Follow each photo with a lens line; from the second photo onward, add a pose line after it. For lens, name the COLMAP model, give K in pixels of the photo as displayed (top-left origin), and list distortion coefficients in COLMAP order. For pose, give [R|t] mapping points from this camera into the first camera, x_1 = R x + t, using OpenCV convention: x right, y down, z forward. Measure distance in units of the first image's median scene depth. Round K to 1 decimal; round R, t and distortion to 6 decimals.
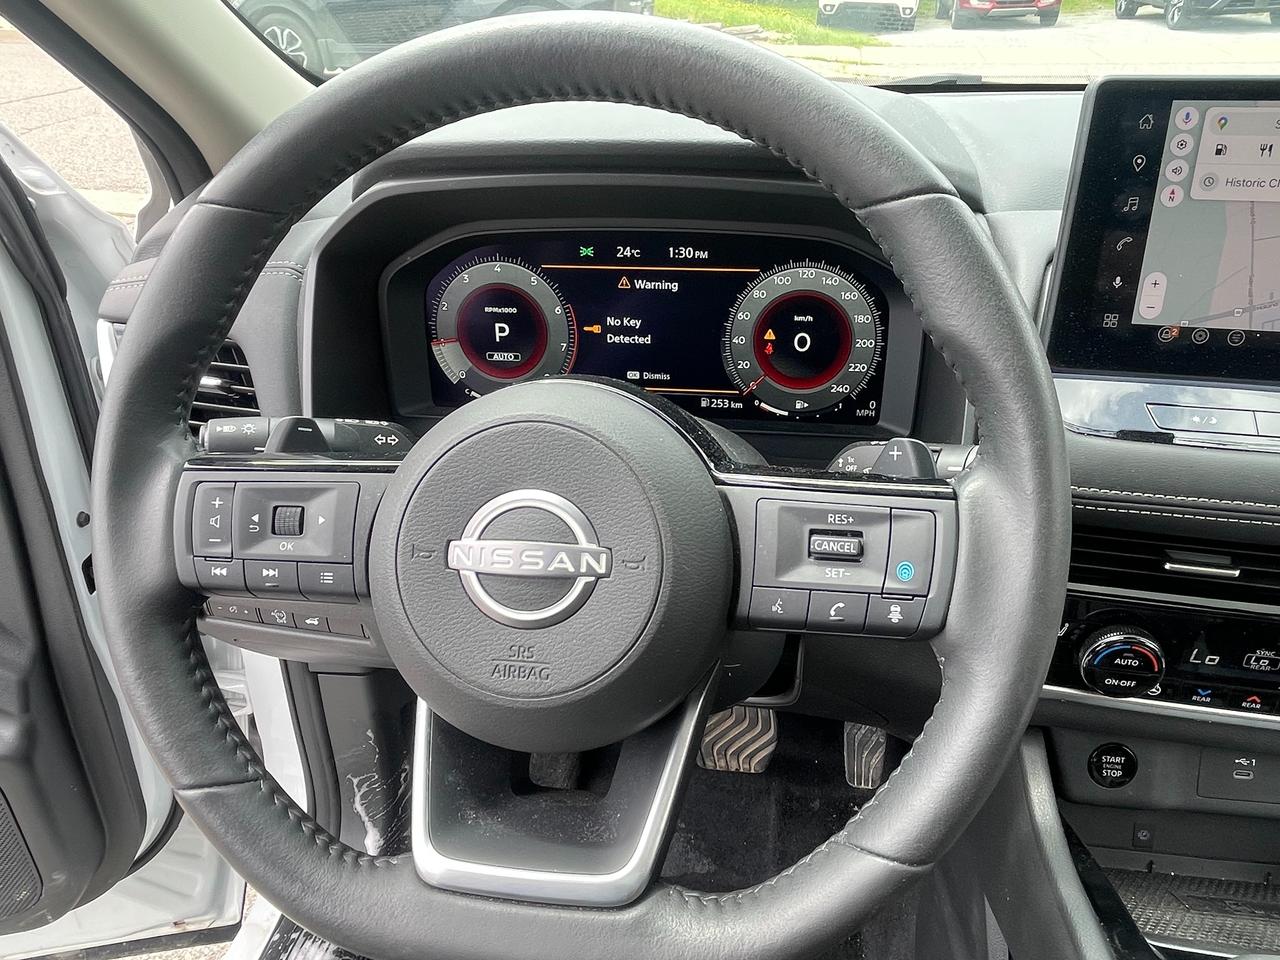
lens RADIAL K [[895.8, 0, 642.6], [0, 895.8, 477.3], [0, 0, 1]] dist [-0.031929, -0.001564]
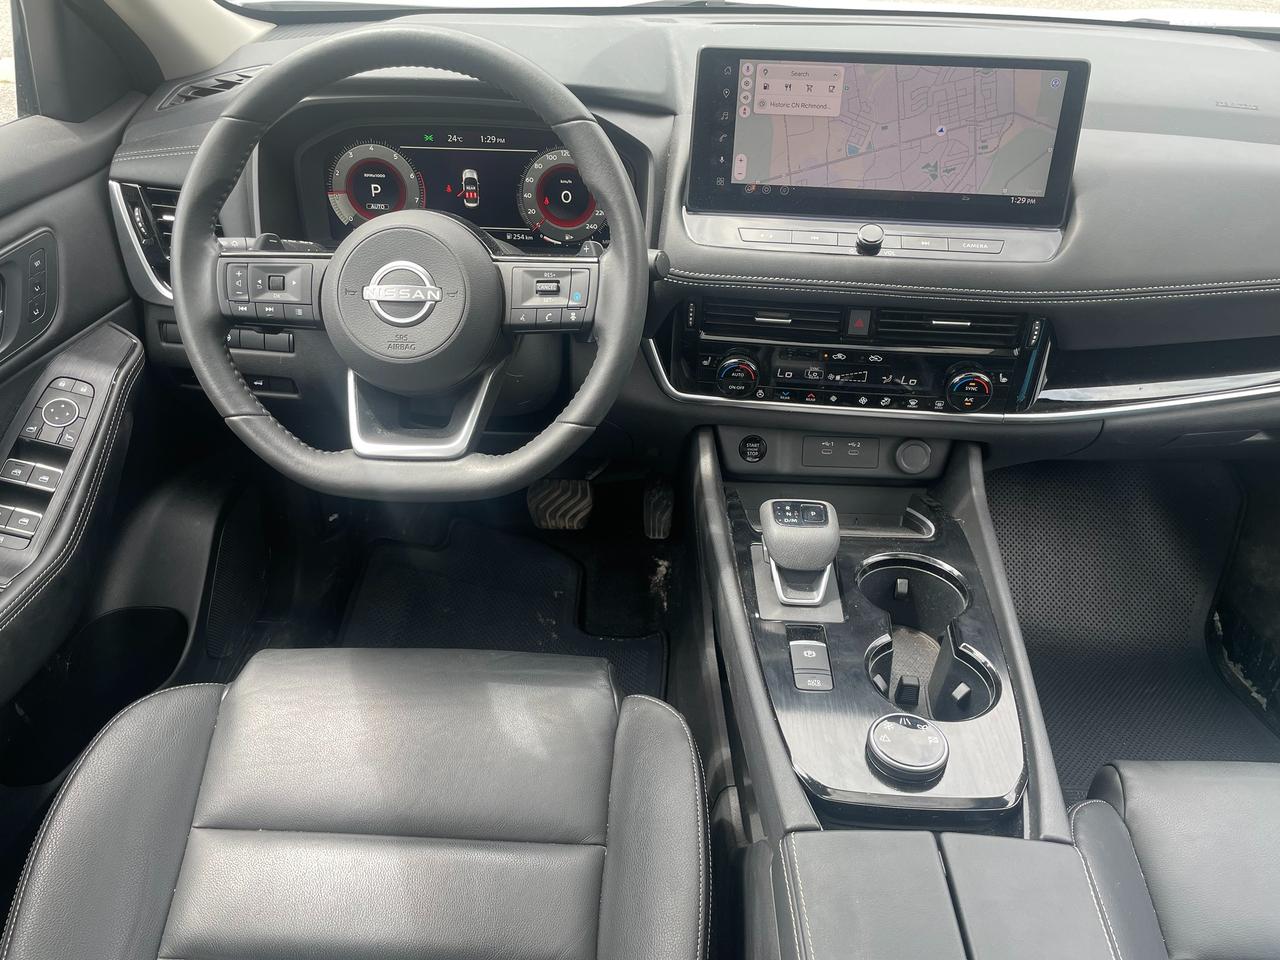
lens RADIAL K [[965.3, 0, 638.6], [0, 965.3, 483.4], [0, 0, 1]] dist [0.011517, -0.016600]
pose [[0.992250, -0.034203, 0.119456, 0.111458], [0.019987, 0.992784, 0.118239, 0.220538], [-0.122638, -0.114935, 0.985774, -1.104644]]
